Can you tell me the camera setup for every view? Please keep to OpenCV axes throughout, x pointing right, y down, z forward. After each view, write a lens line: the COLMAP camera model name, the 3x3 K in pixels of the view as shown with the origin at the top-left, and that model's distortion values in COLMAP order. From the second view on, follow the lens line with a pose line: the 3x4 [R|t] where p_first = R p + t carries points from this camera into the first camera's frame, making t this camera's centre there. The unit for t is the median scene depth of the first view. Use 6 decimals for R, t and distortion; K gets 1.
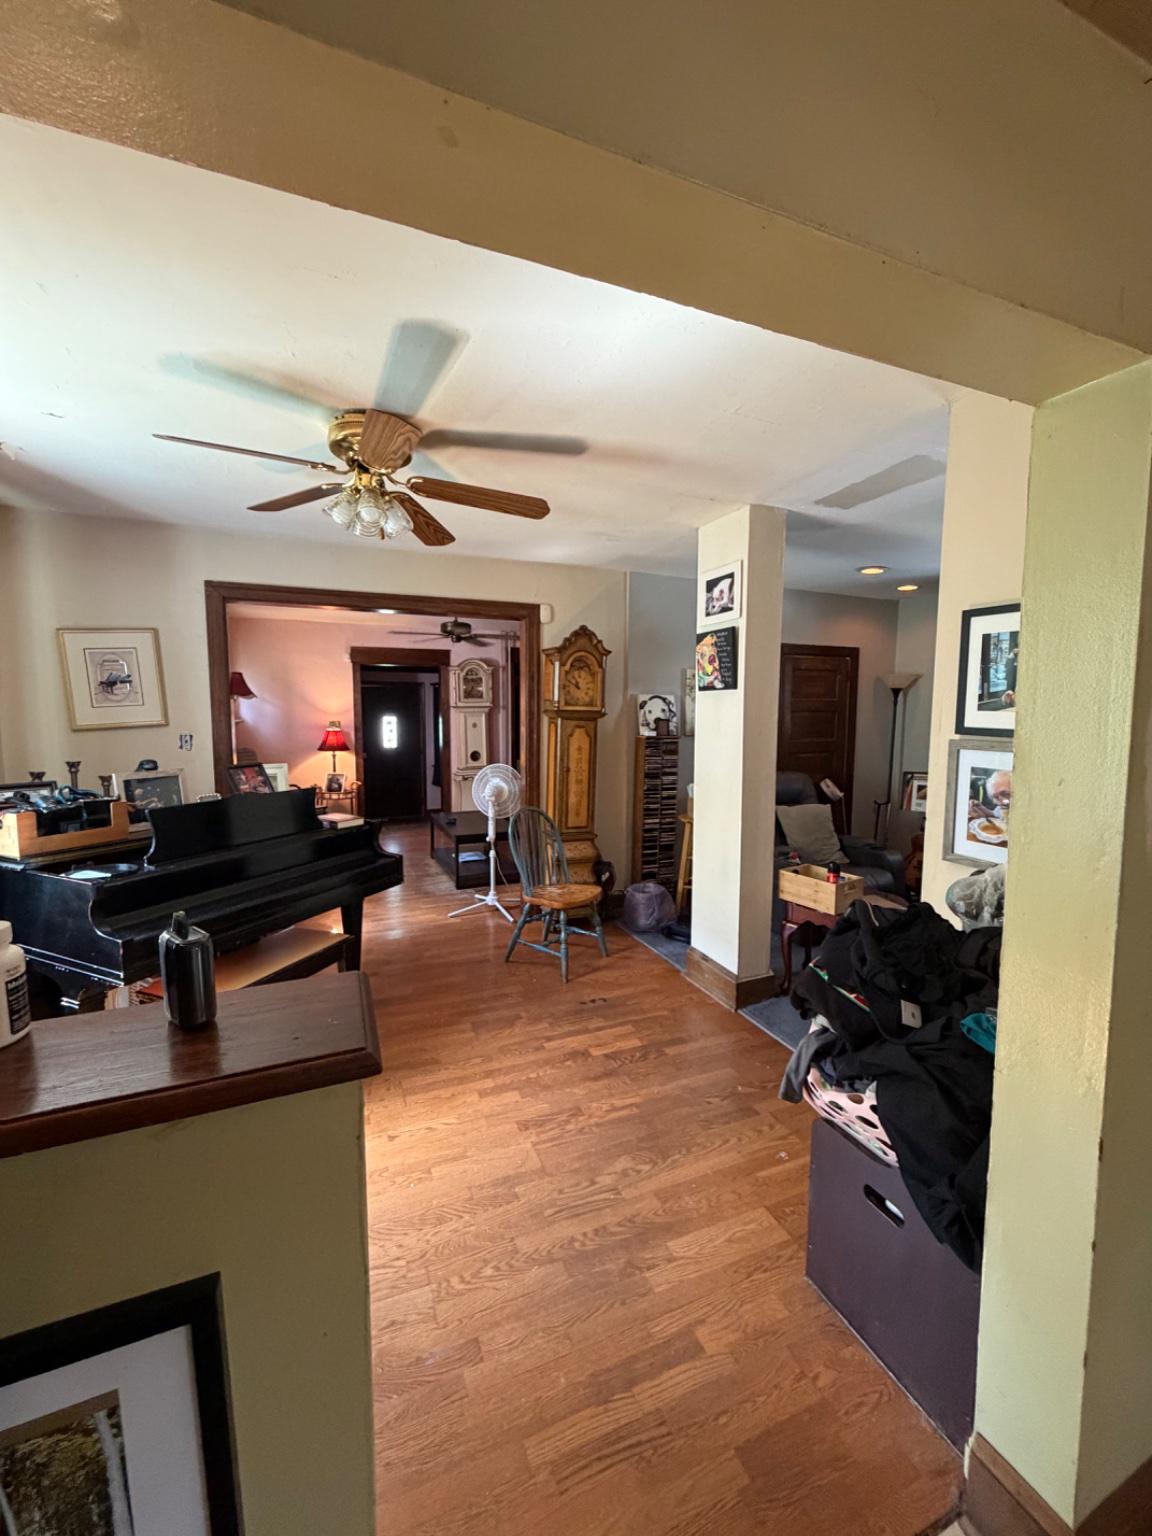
lens RADIAL K [[612.8, 0, 576.1], [0, 612.8, 763.1], [0, 0, 1]] dist [-0.001574, -0.000062]
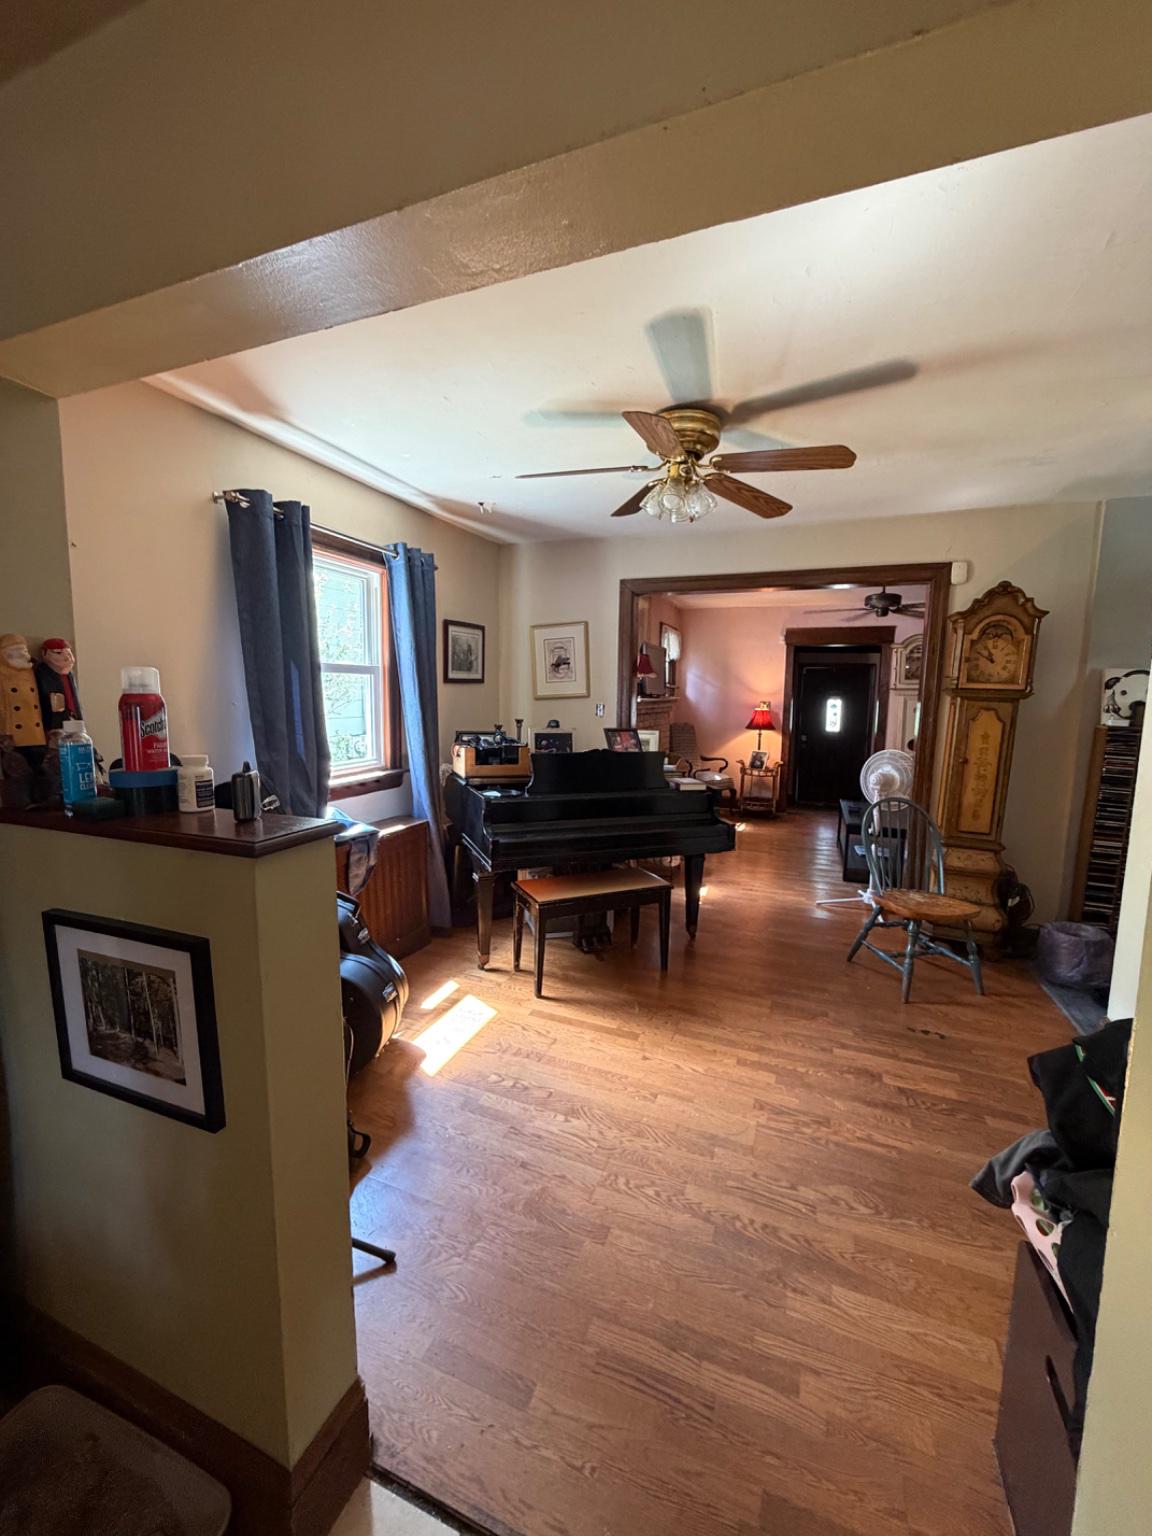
lens RADIAL K [[612.8, 0, 577.3], [0, 612.8, 763.3], [0, 0, 1]] dist [-0.001574, -0.000062]
pose [[0.720650, 0.090304, -0.687392, 0.238587], [-0.075076, 0.995815, 0.052114, 0.013824], [0.689222, 0.014050, 0.724414, 0.060355]]
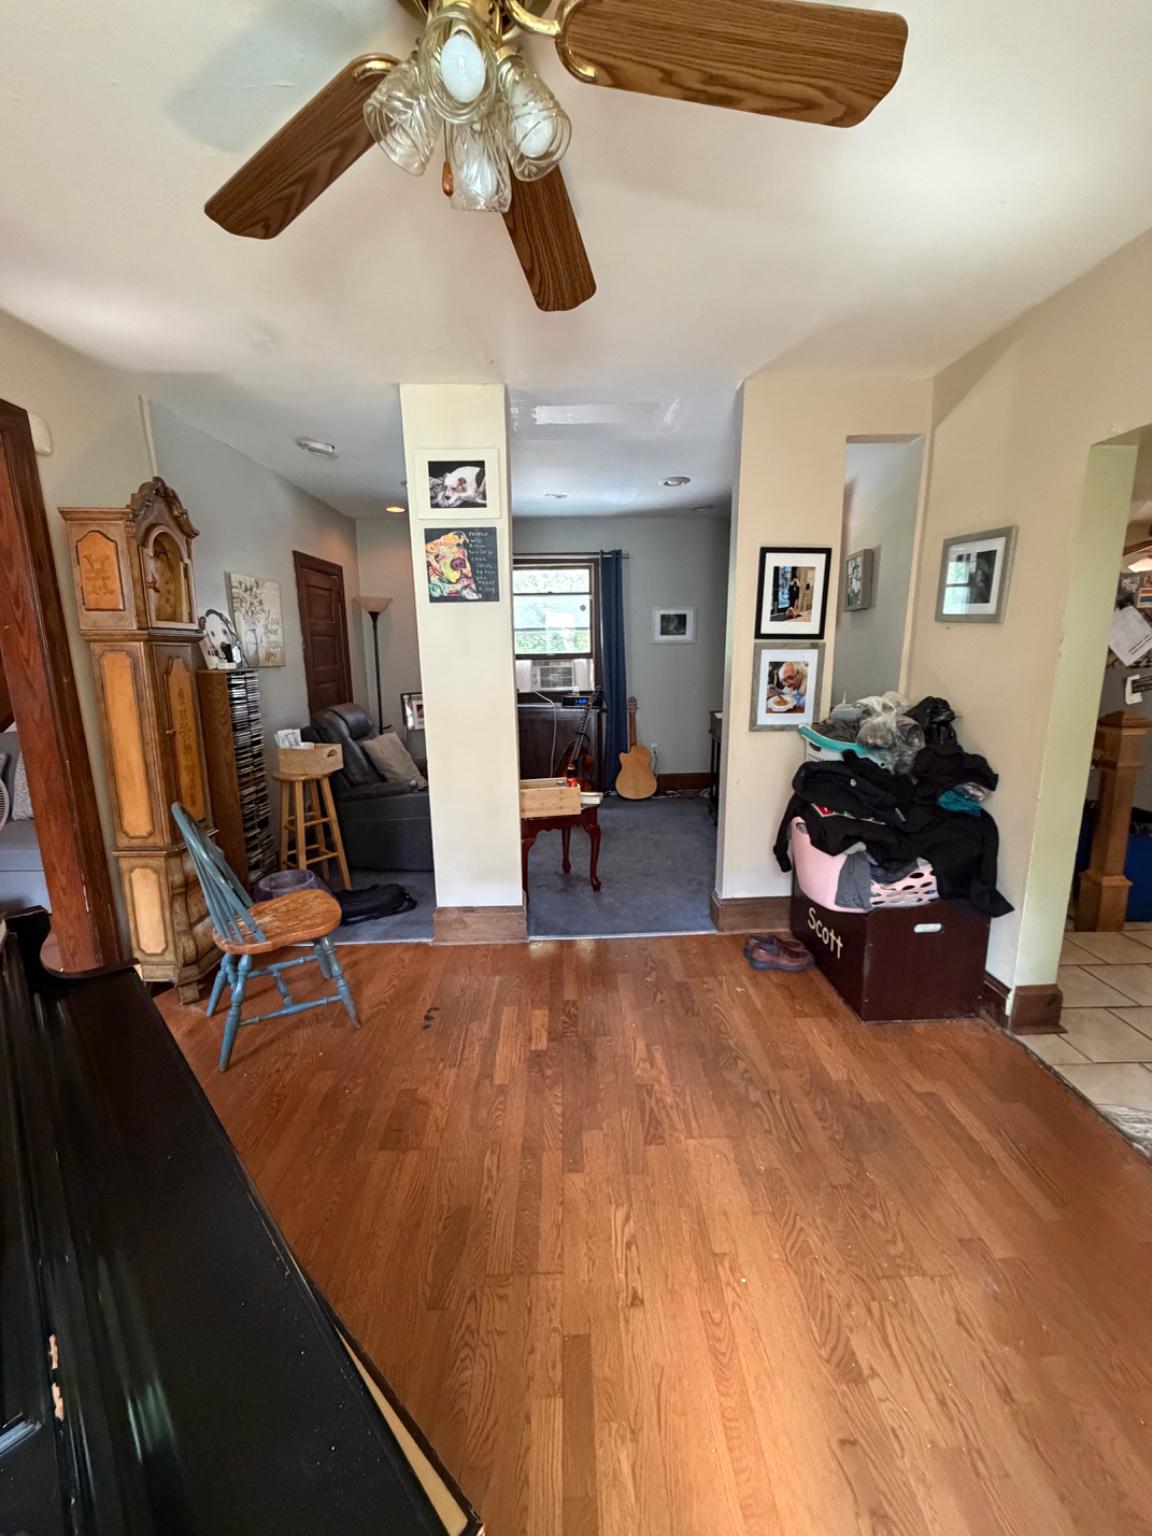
lens RADIAL K [[612.8, 0, 577.0], [0, 612.8, 763.2], [0, 0, 1]] dist [-0.001574, -0.000062]
pose [[0.364841, -0.191064, 0.911255, -0.557070], [0.095532, 0.981234, 0.167489, -0.027871], [-0.926156, 0.025947, 0.376247, 0.568360]]
